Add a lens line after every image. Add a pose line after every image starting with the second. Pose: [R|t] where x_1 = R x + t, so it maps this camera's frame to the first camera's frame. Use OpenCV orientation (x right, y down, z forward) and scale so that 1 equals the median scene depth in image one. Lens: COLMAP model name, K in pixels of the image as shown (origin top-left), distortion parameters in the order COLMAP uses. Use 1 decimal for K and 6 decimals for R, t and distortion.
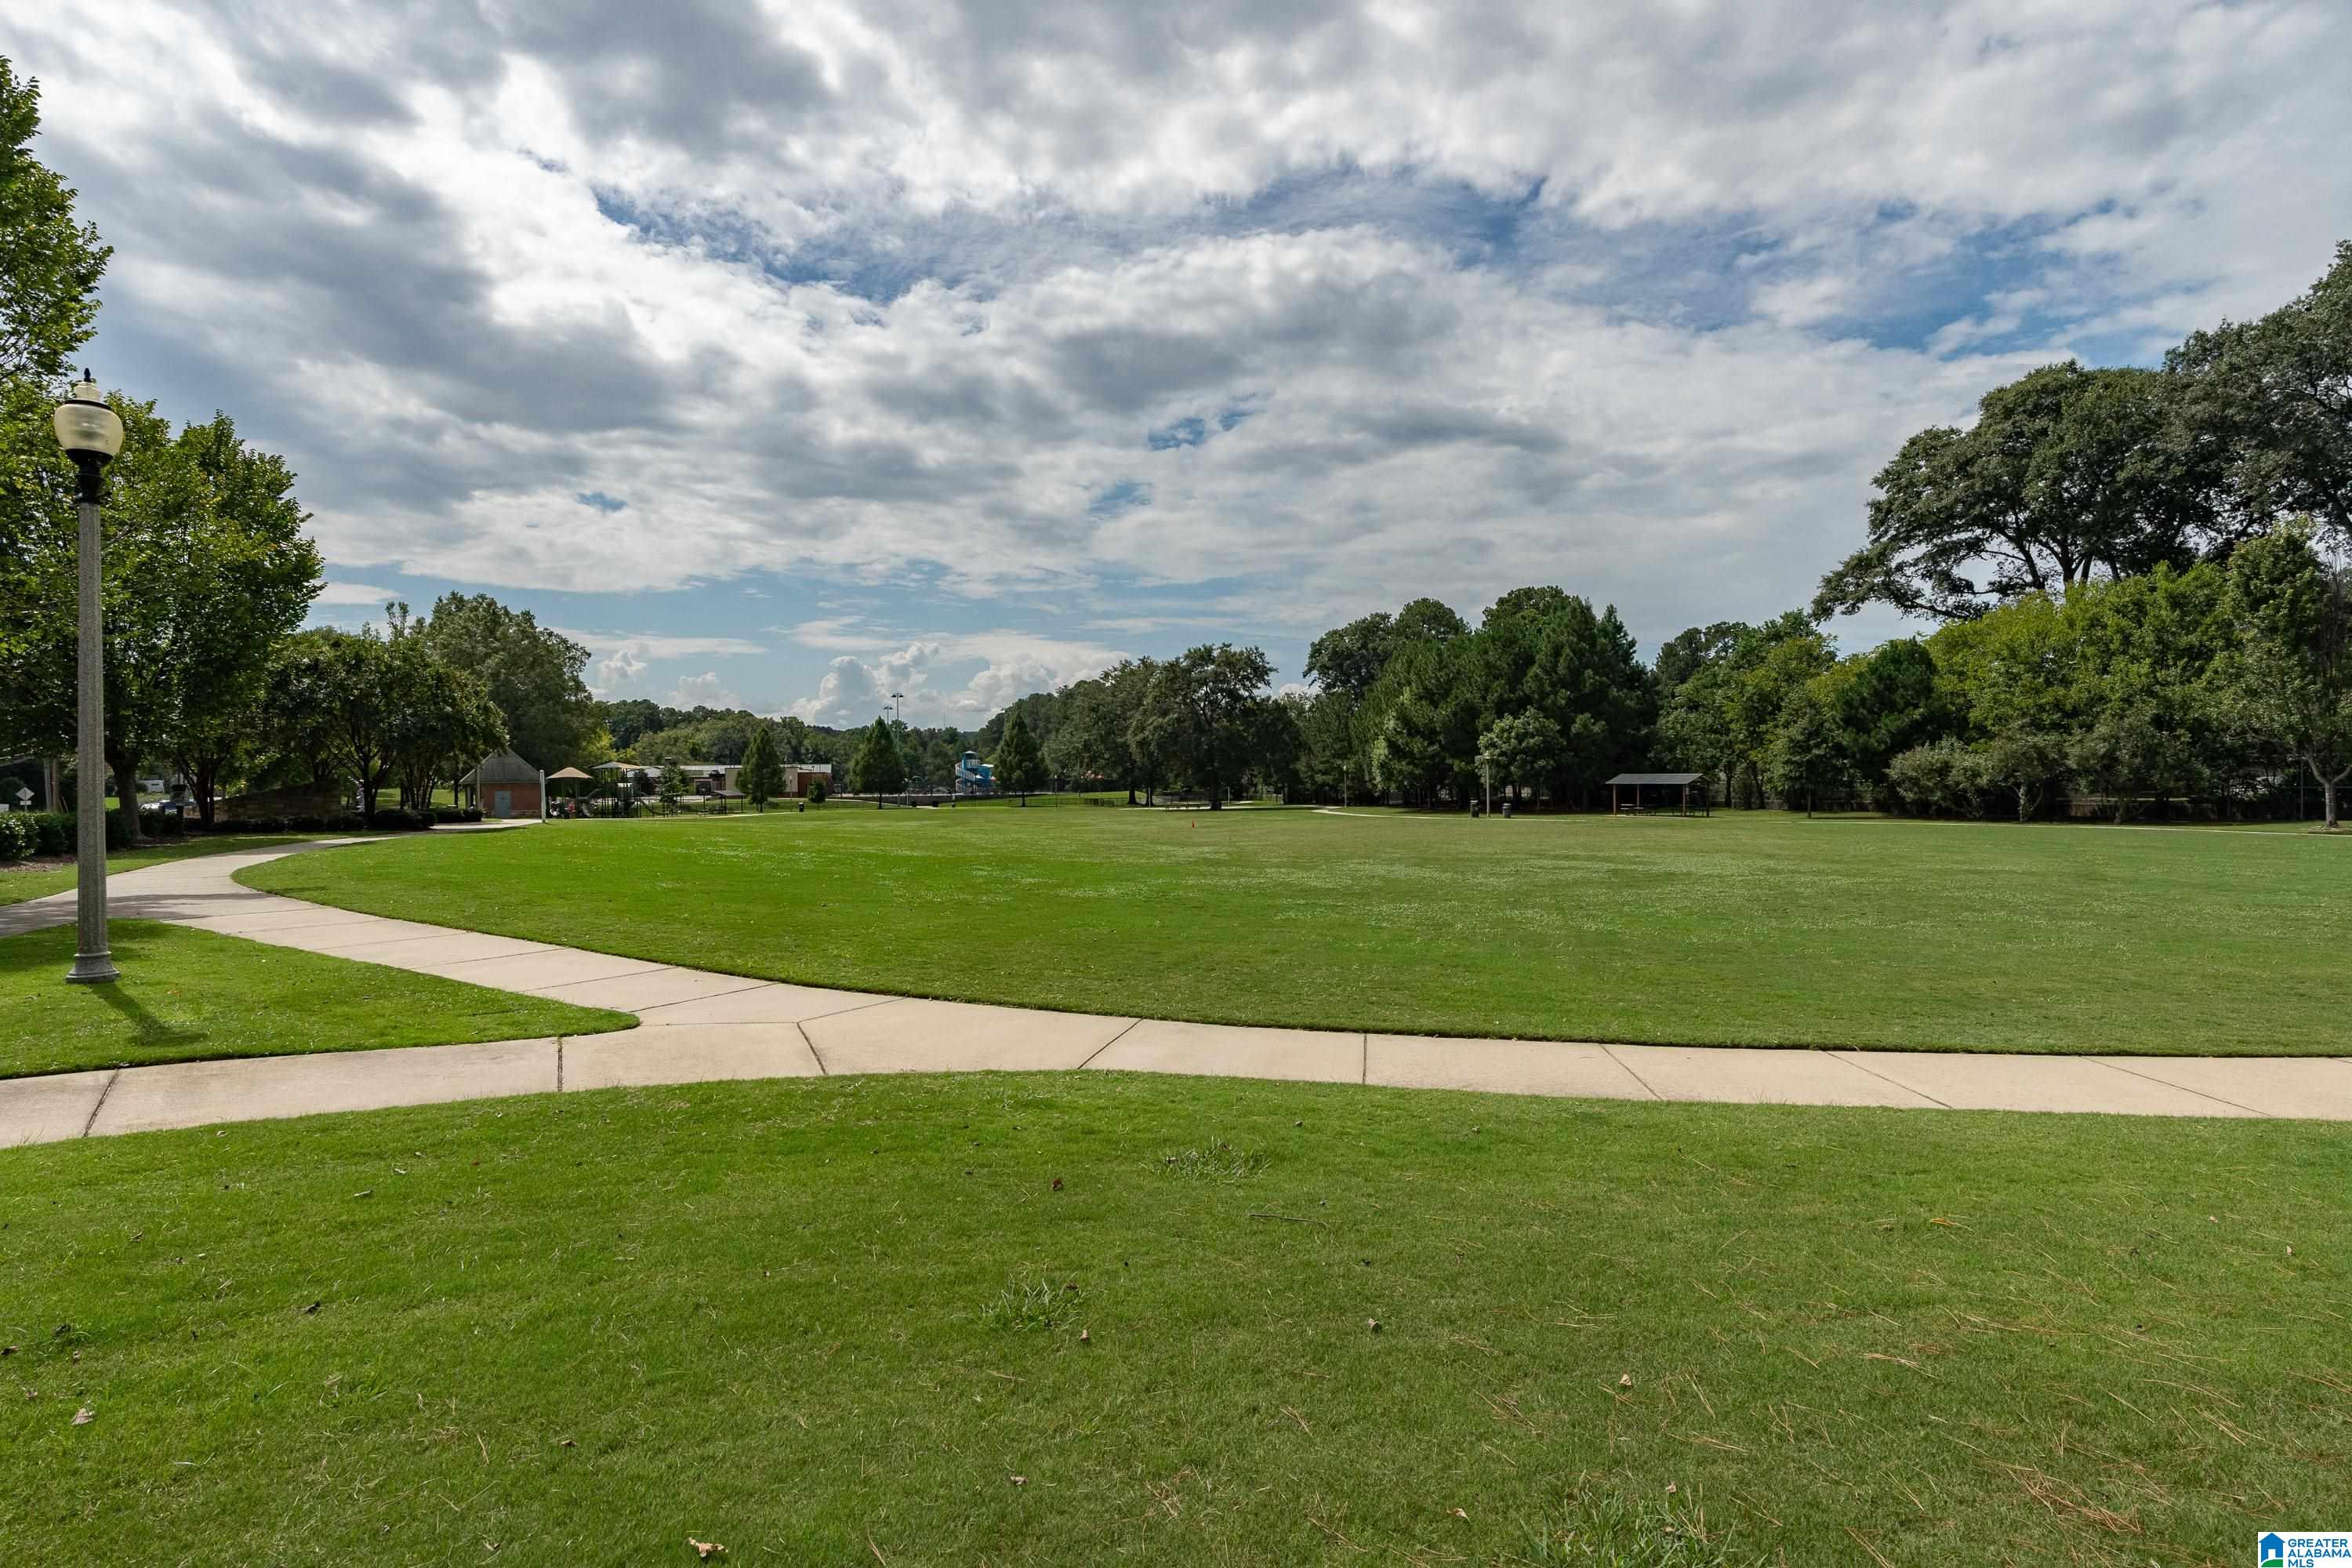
lens RADIAL K [[1176.2, 0, 1176.0], [0, 1176.2, 784.0], [0, 0, 1]] dist [-0.002263, 0.000150]
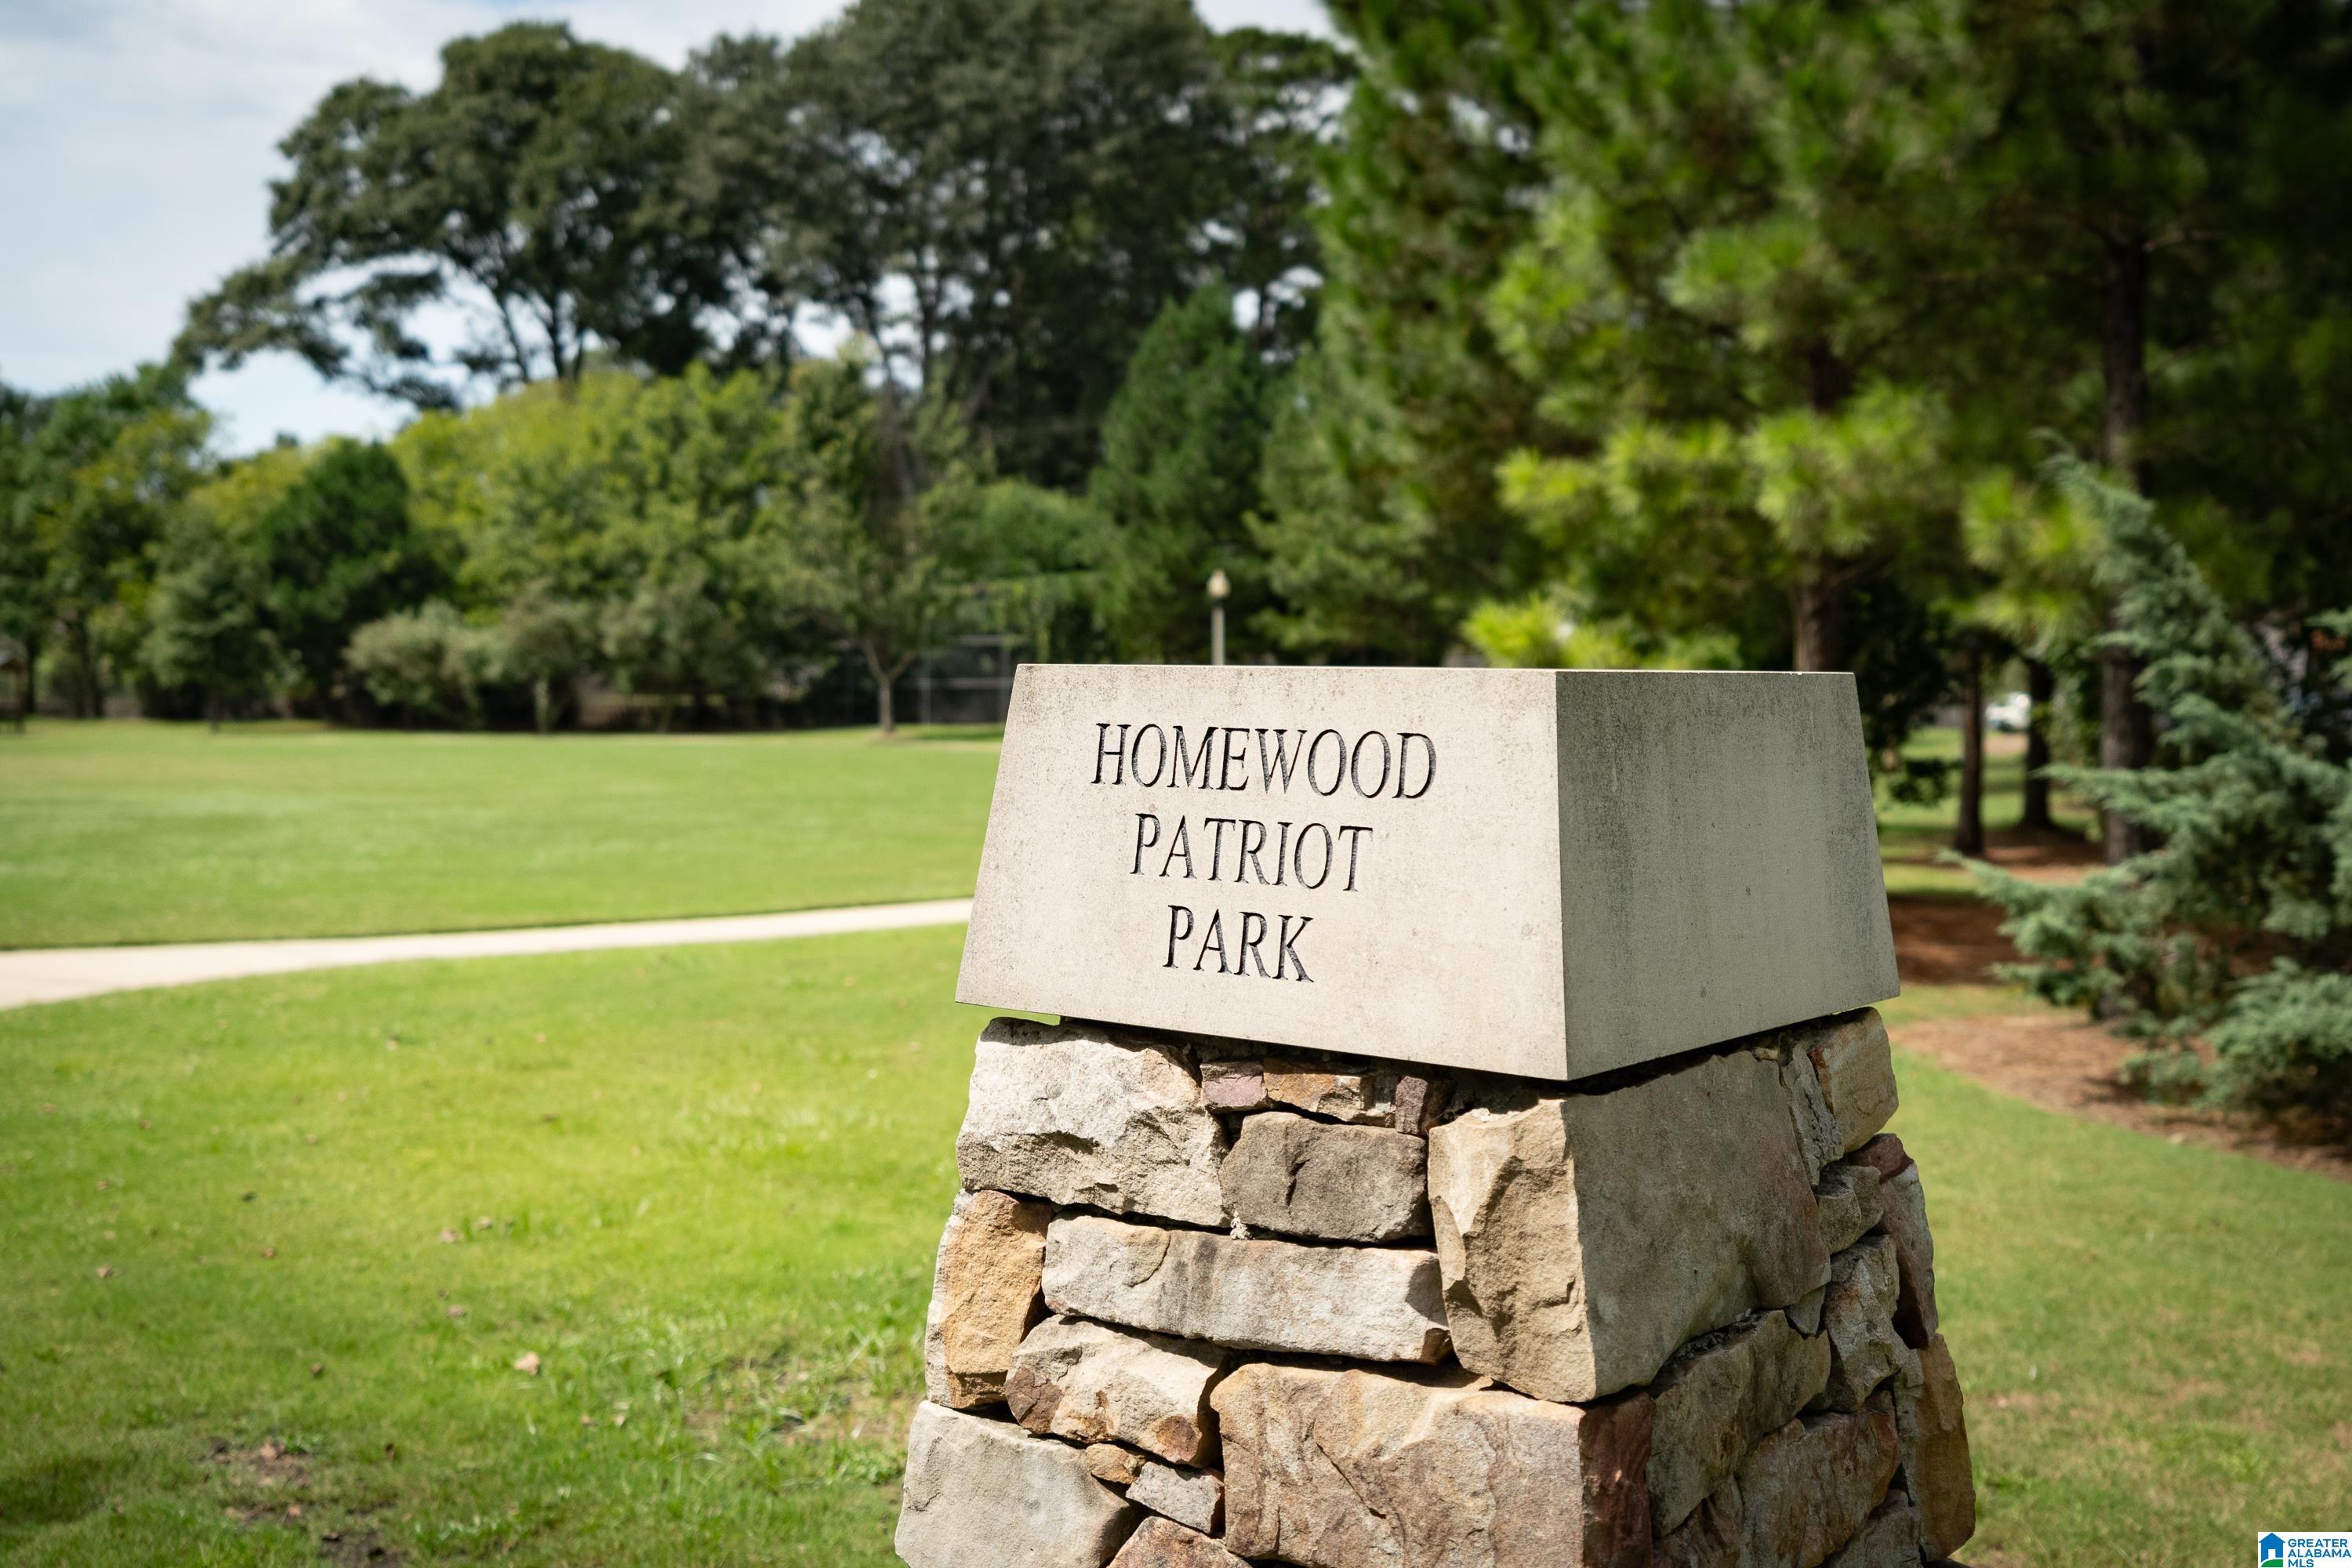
lens RADIAL K [[2321.0, 0, 1176.0], [0, 2321.0, 784.0], [0, 0, 1]] dist [-0.002981, -0.003497]
pose [[0.595265, -0.031007, 0.802931, -0.098836], [-0.008385, 0.998961, 0.044793, -0.000963], [-0.803486, -0.033396, 0.594386, -0.057227]]
